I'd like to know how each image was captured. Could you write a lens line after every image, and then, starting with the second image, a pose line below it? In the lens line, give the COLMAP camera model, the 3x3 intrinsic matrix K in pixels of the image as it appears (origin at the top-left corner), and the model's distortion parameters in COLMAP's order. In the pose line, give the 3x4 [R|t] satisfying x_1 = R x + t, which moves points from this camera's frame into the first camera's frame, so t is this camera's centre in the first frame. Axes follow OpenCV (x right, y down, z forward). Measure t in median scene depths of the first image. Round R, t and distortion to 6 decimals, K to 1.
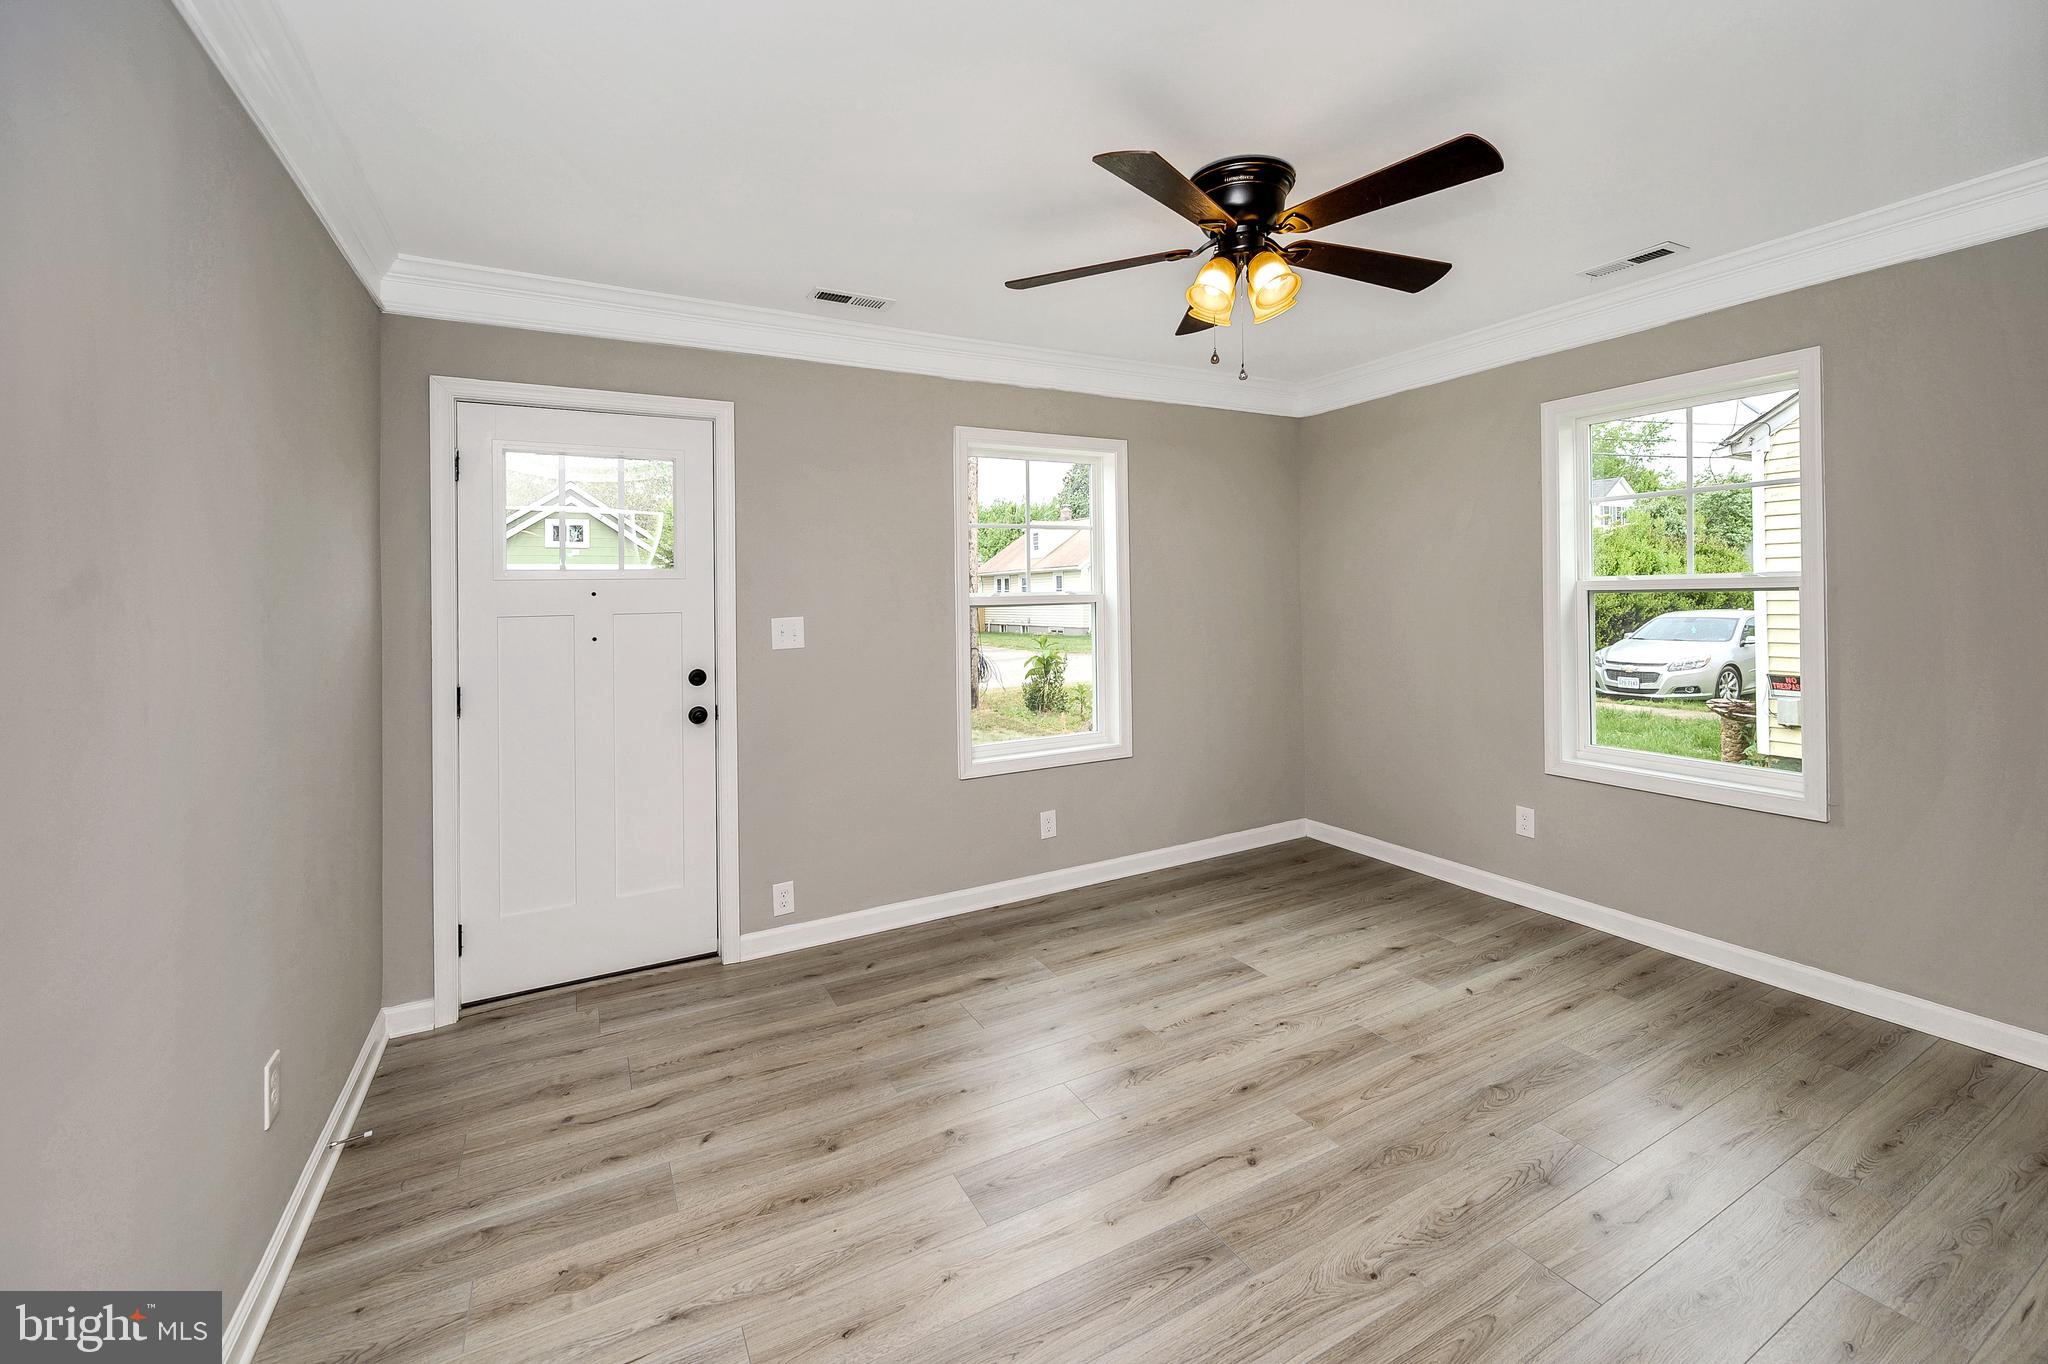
lens RADIAL K [[854.9, 0, 1057.6], [0, 854.9, 588.9], [0, 0, 1]] dist [0.002441, -0.000057]
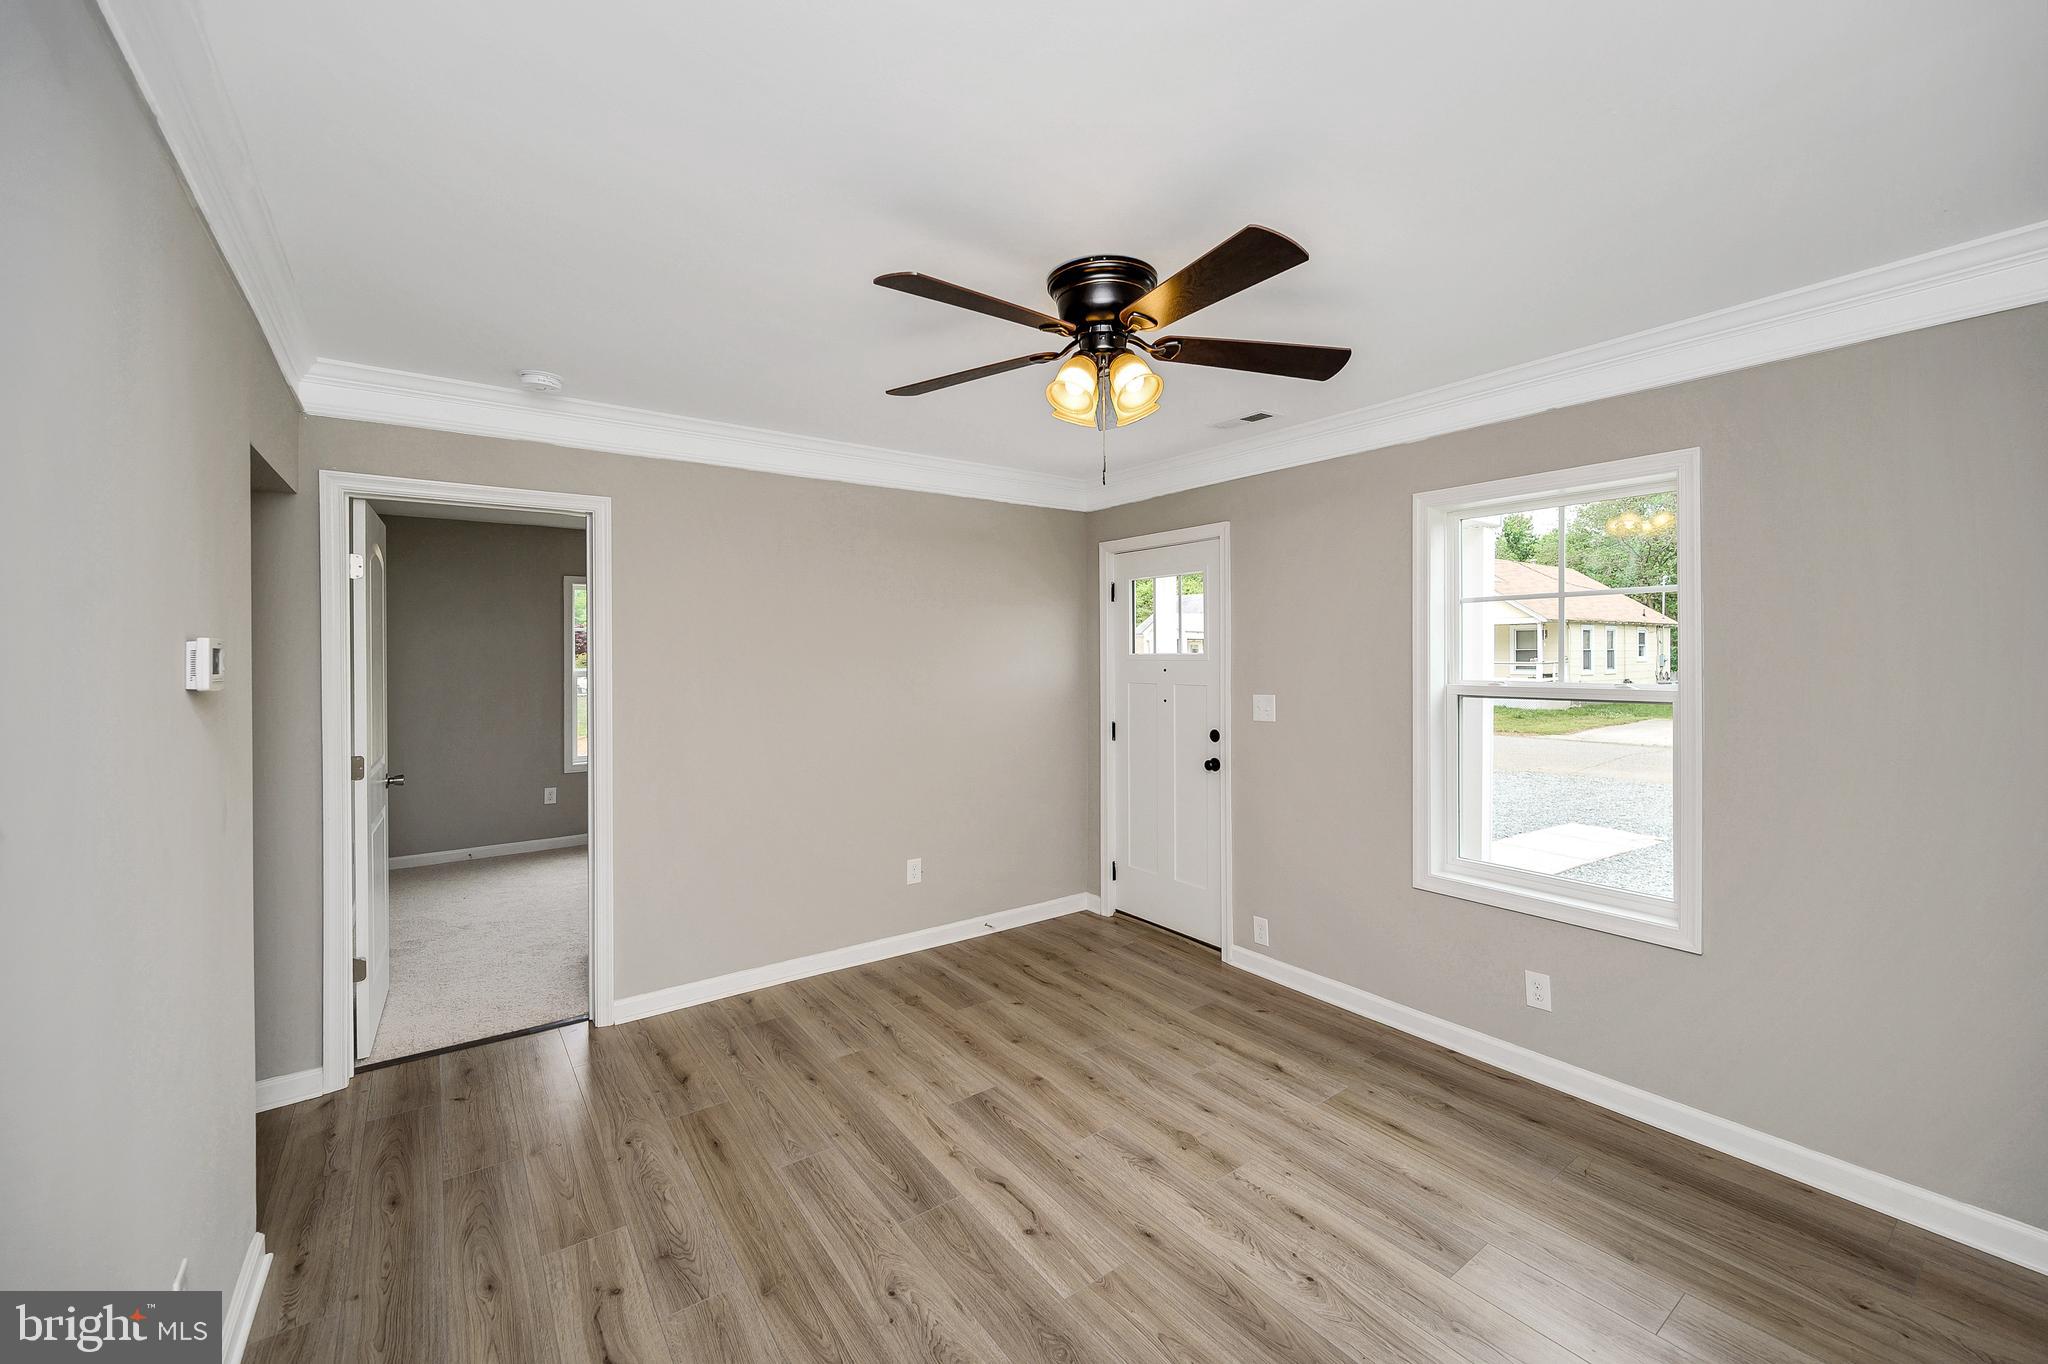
lens RADIAL K [[835.3, 0, 1034.4], [0, 835.3, 626.9], [0, 0, 1]] dist [0.001483, -0.000420]
pose [[0.108987, -0.012079, -0.993970, 0.966888], [0.010534, 0.999884, -0.010995, -0.062096], [0.993987, -0.009272, 0.109101, 0.675181]]
